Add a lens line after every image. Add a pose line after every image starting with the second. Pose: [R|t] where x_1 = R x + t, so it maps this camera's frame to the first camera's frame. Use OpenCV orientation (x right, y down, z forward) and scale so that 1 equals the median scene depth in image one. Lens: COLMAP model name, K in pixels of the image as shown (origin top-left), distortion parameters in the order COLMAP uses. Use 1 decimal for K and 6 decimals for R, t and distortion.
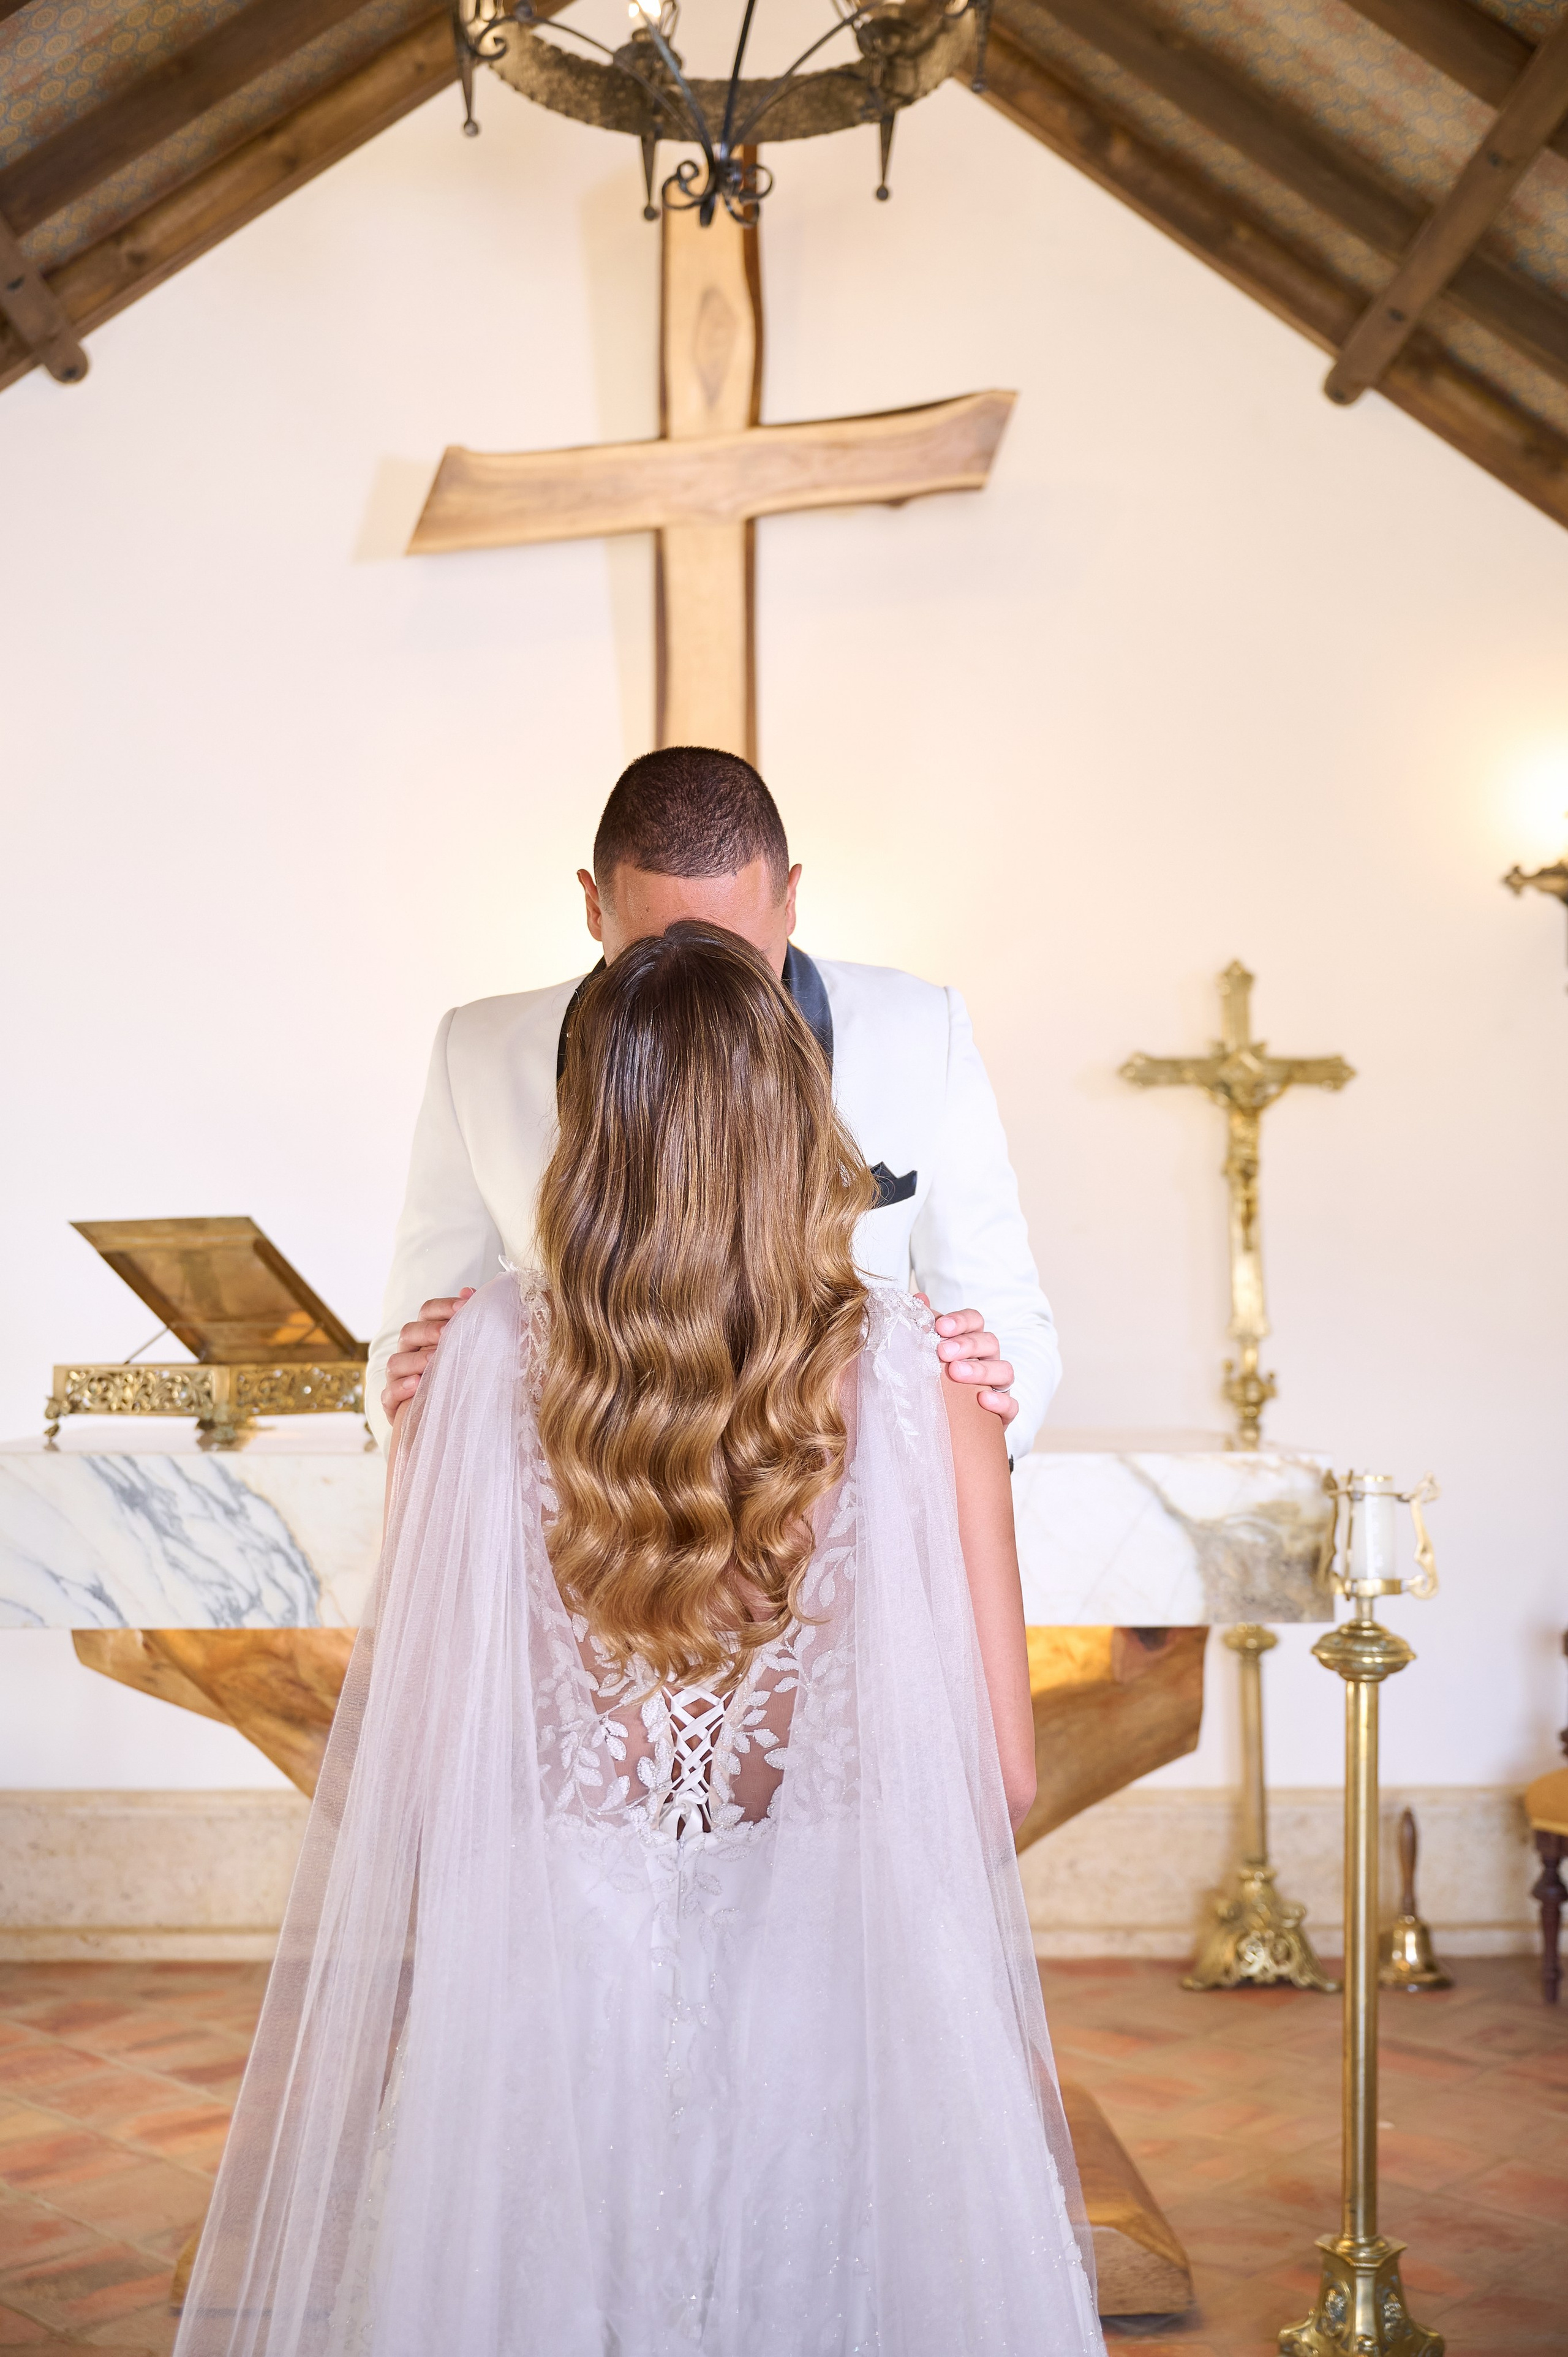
lens RADIAL K [[2485.9, 0, 784.0], [0, 2485.9, 1178.5], [0, 0, 1]] dist [0.000606, 0.015613]
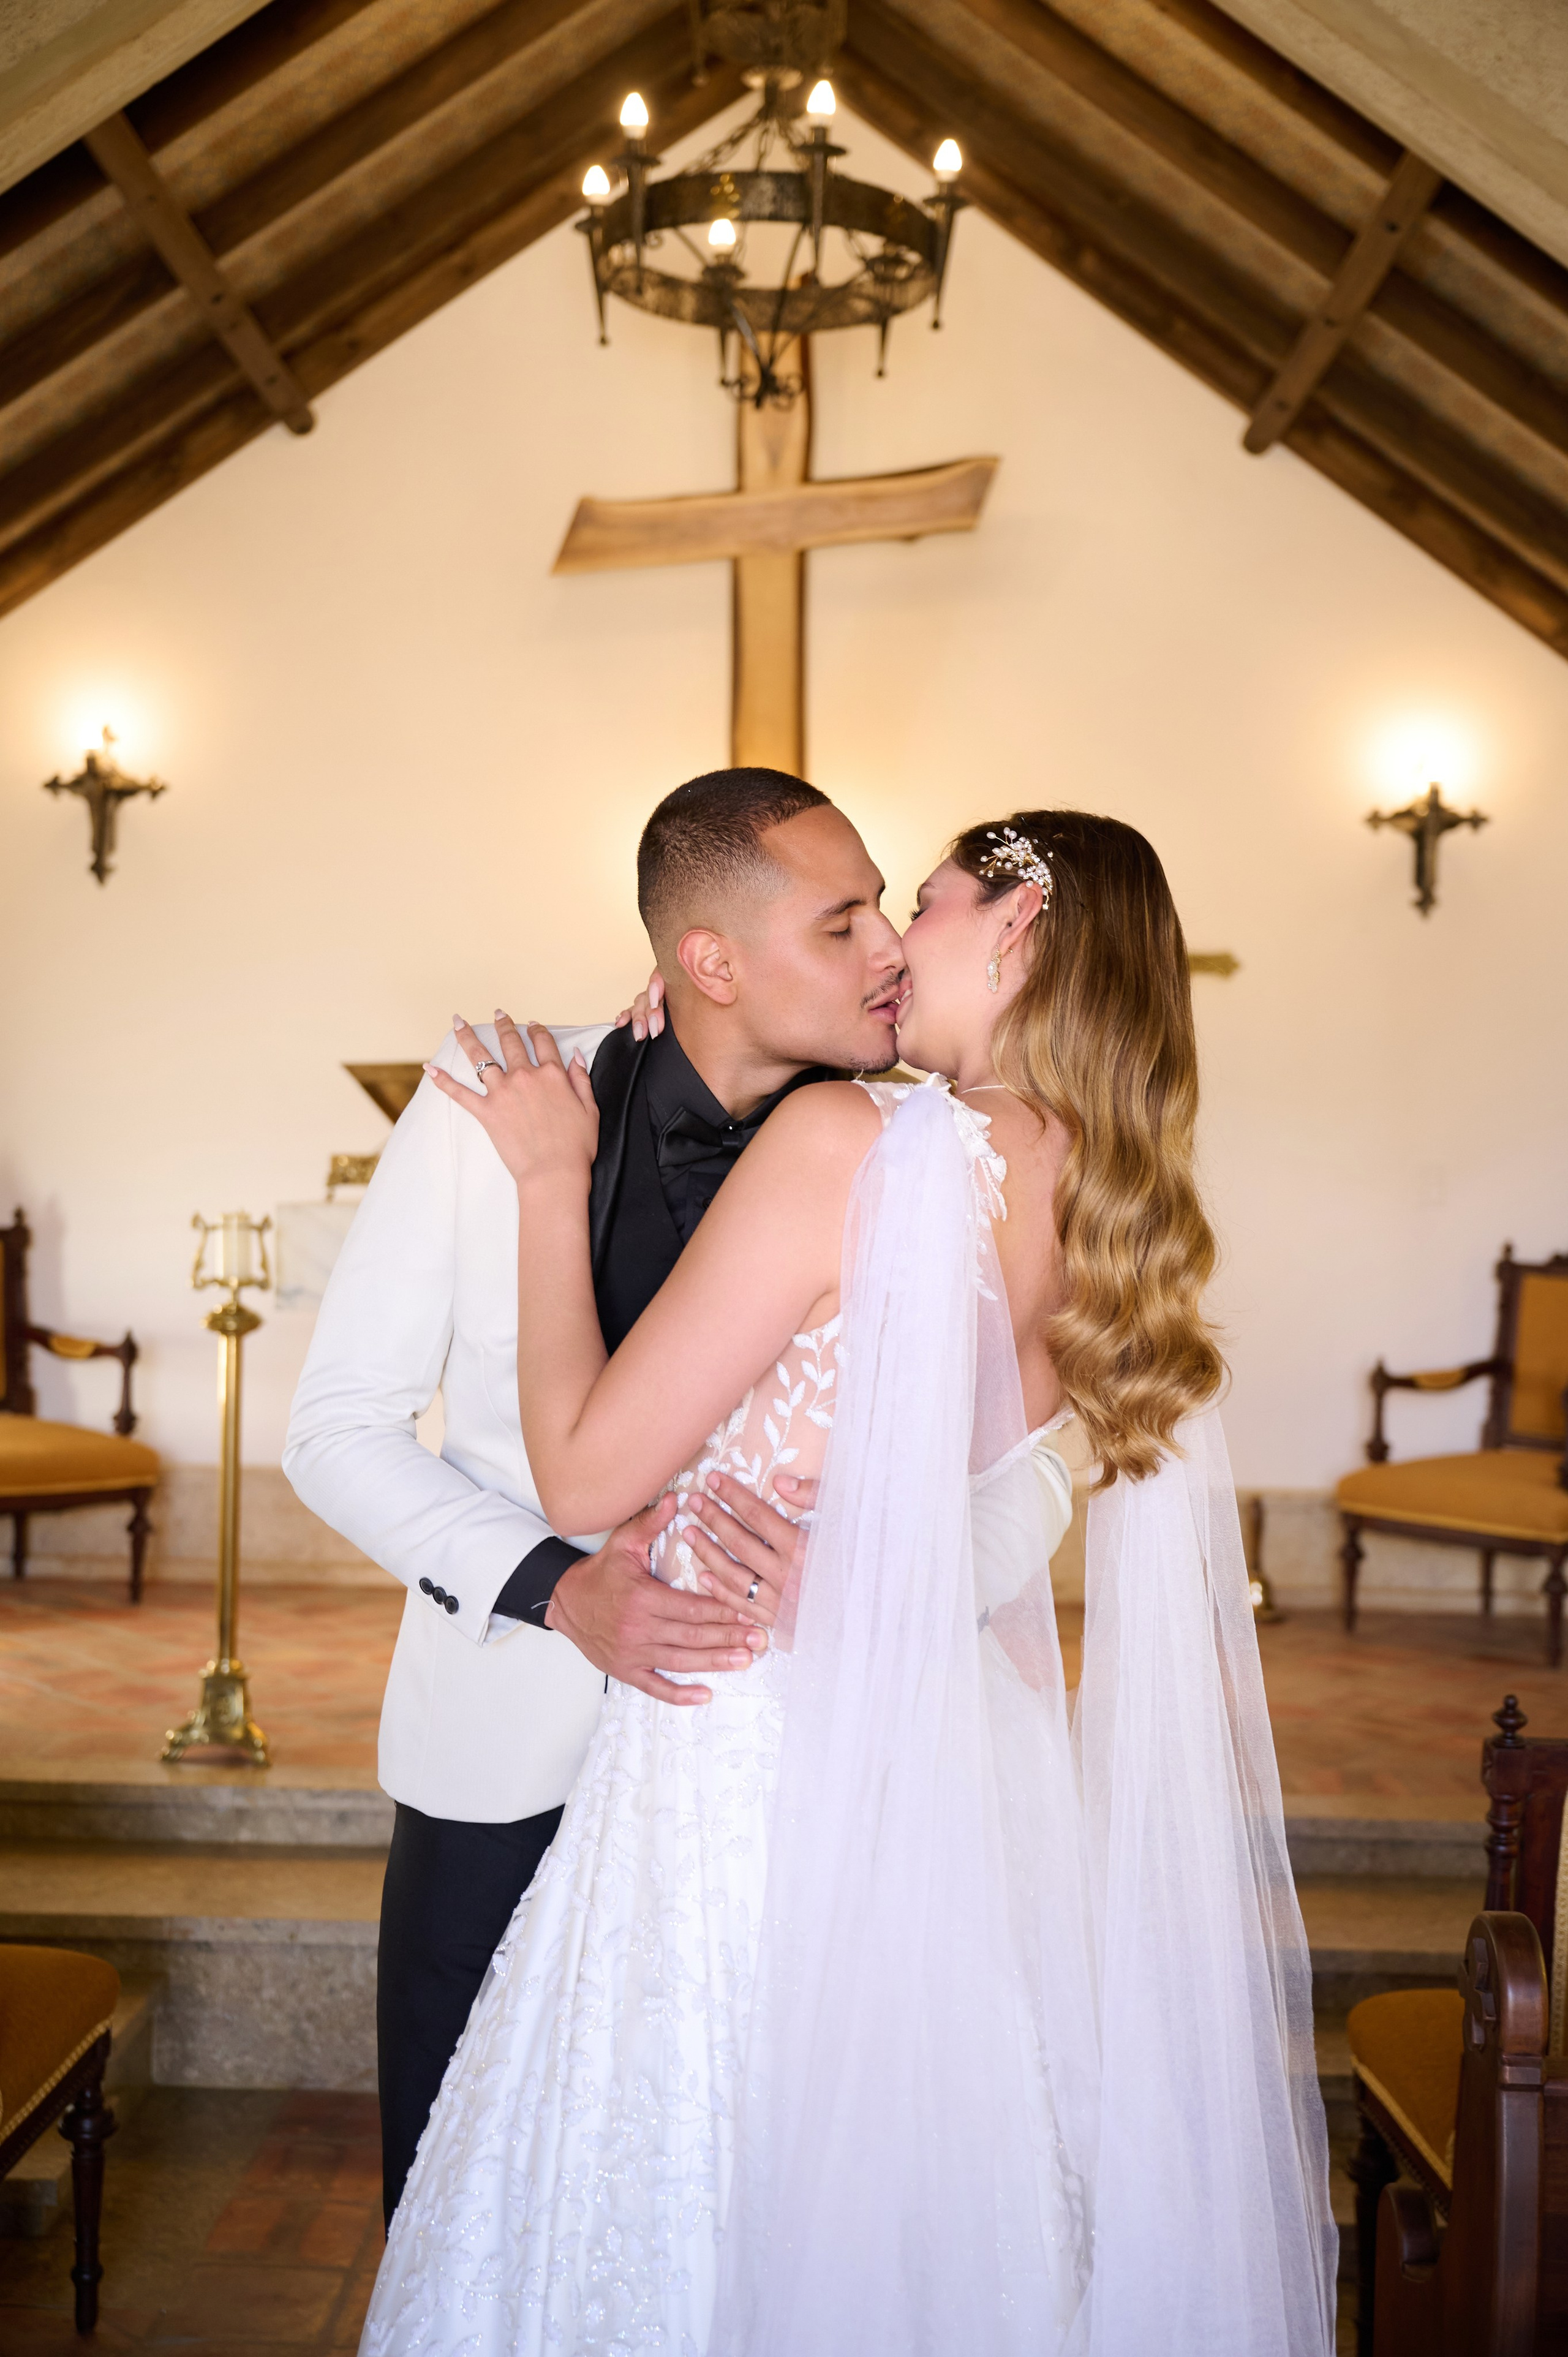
lens RADIAL K [[2537.3, 0, 784.0], [0, 2537.3, 1178.5], [0, 0, 1]] dist [0.012625, 0.006812]
pose [[0.998832, 0.018639, -0.044579, 0.058813], [-0.015704, 0.997741, 0.065311, -0.017485], [0.045696, -0.064534, 0.996869, -0.534215]]
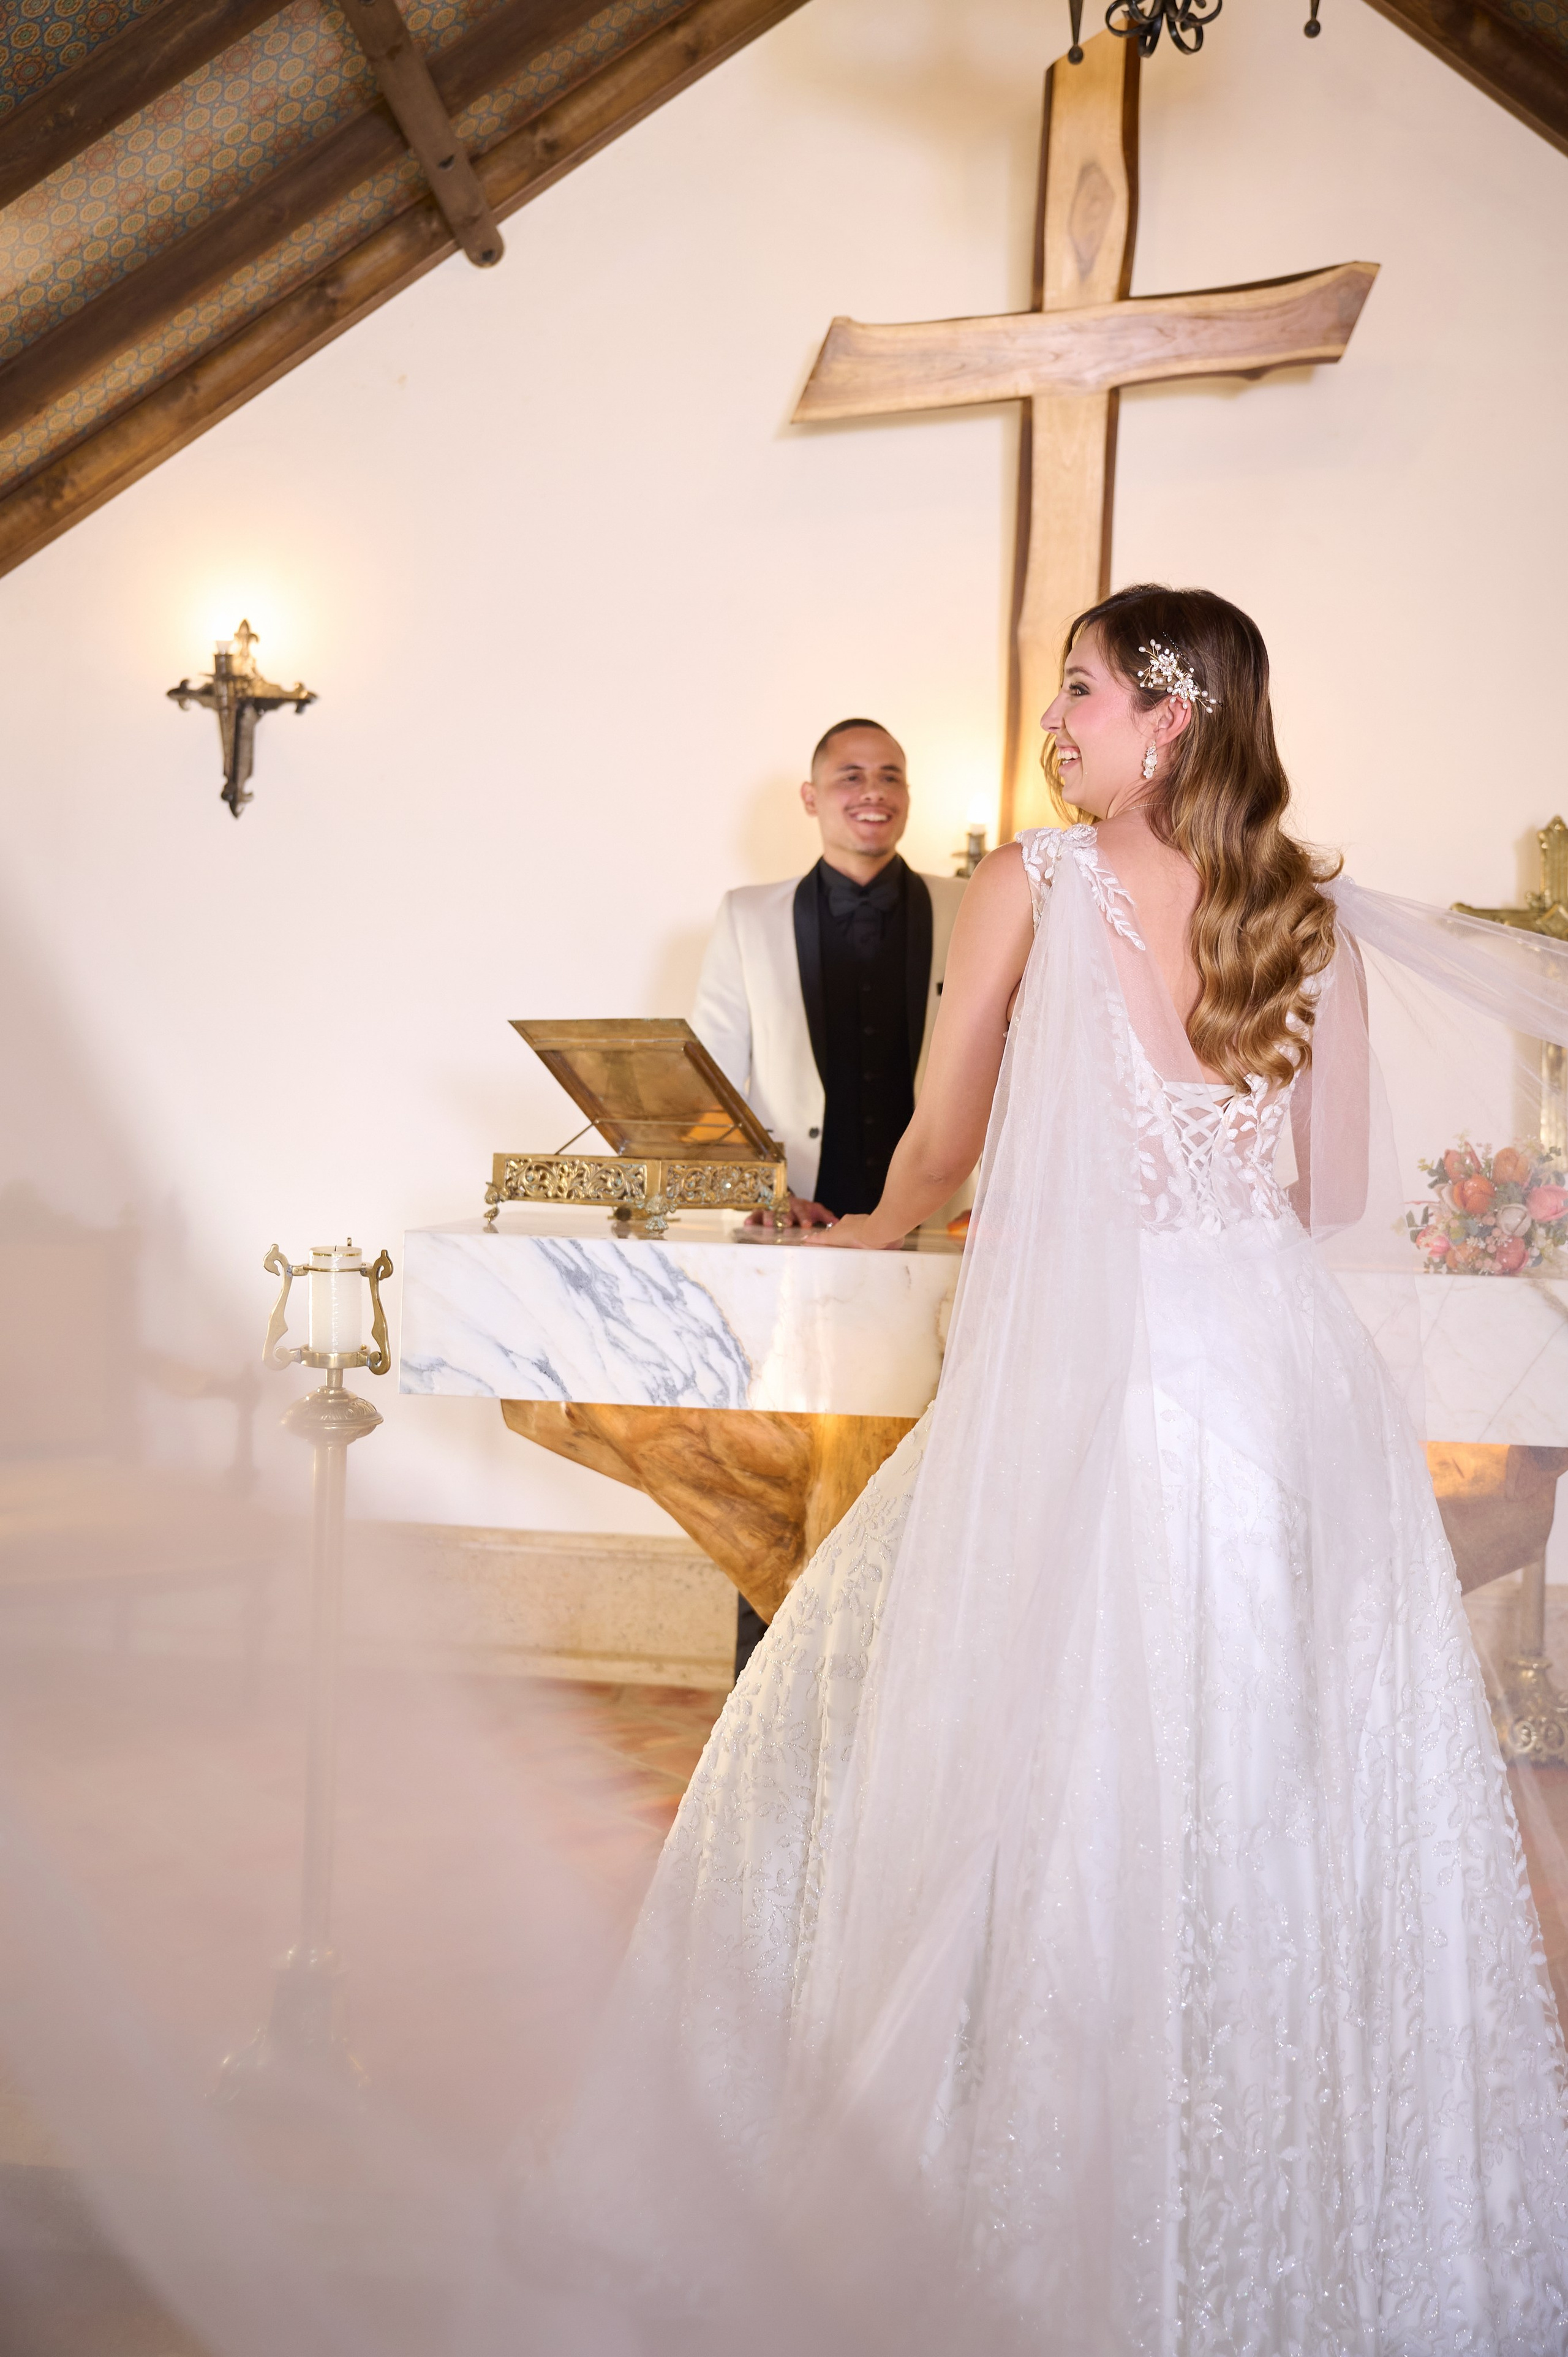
lens RADIAL K [[2041.9, 0, 784.0], [0, 2041.9, 1178.5], [0, 0, 1]] dist [0.001273, 0.004206]
pose [[0.994913, 0.038835, -0.092947, -0.078559], [-0.031925, 0.996694, 0.074714, 0.014507], [0.095541, -0.071366, 0.992864, 0.121888]]
